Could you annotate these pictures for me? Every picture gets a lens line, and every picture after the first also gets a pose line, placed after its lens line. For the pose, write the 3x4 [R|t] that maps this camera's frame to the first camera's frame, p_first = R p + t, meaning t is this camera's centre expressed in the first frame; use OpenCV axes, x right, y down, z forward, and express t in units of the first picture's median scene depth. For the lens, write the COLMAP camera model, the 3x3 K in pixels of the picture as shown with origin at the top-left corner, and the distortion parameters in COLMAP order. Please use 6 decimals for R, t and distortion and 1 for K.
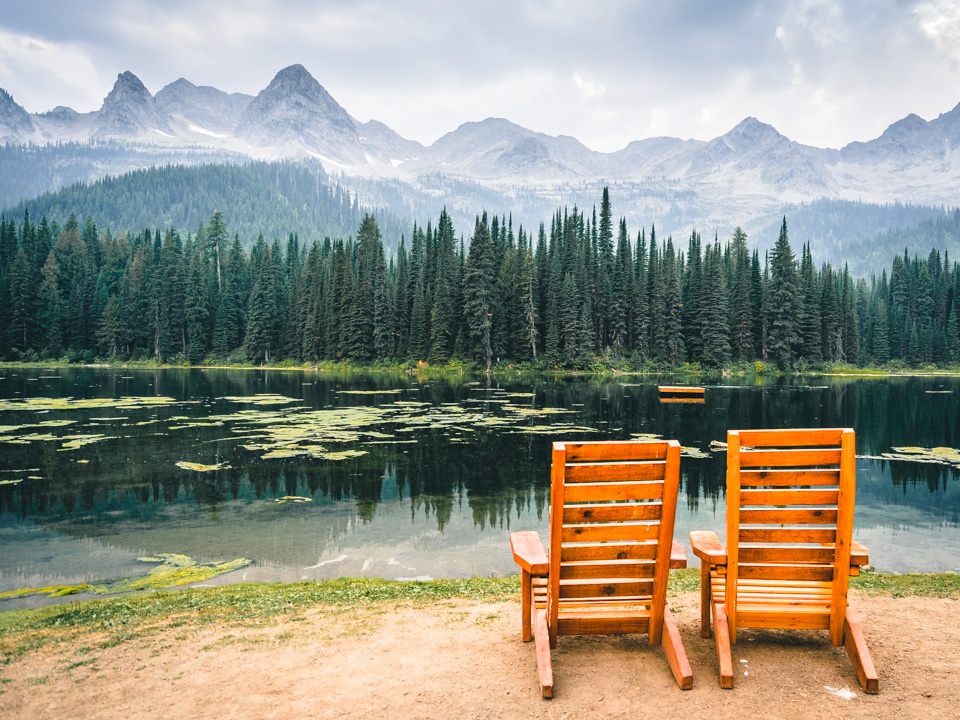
lens RADIAL K [[823.6, 0, 480.0], [0, 823.6, 360.0], [0, 0, 1]] dist [-0.012694, -0.003079]
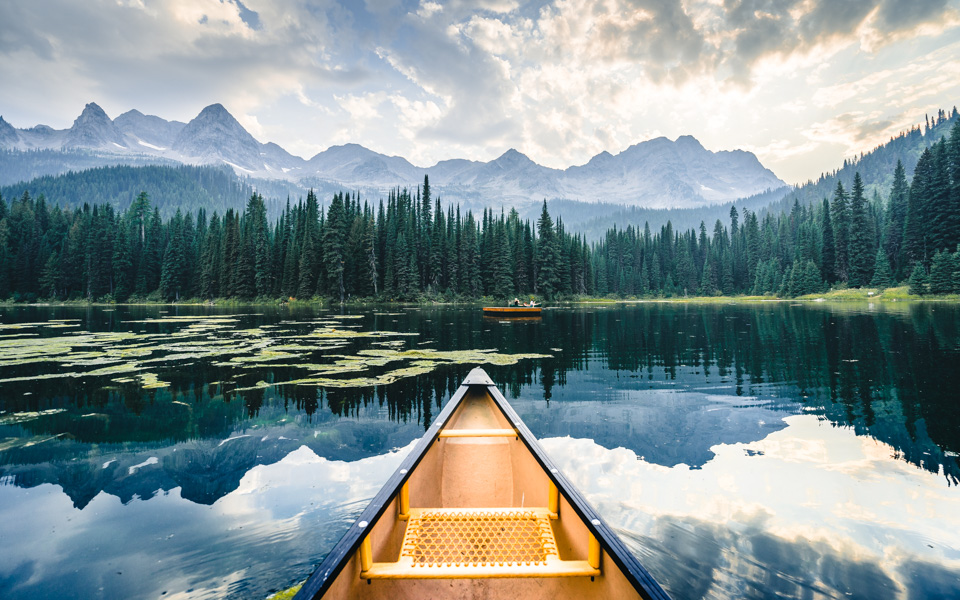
lens RADIAL K [[468.8, 0, 480.0], [0, 468.8, 300.0], [0, 0, 1]] dist [-0.017499, 0.001263]
pose [[0.962382, -0.005774, 0.271640, 0.014803], [0.006593, 0.999976, -0.002101, 0.008051], [-0.271621, 0.003812, 0.962397, 0.141321]]
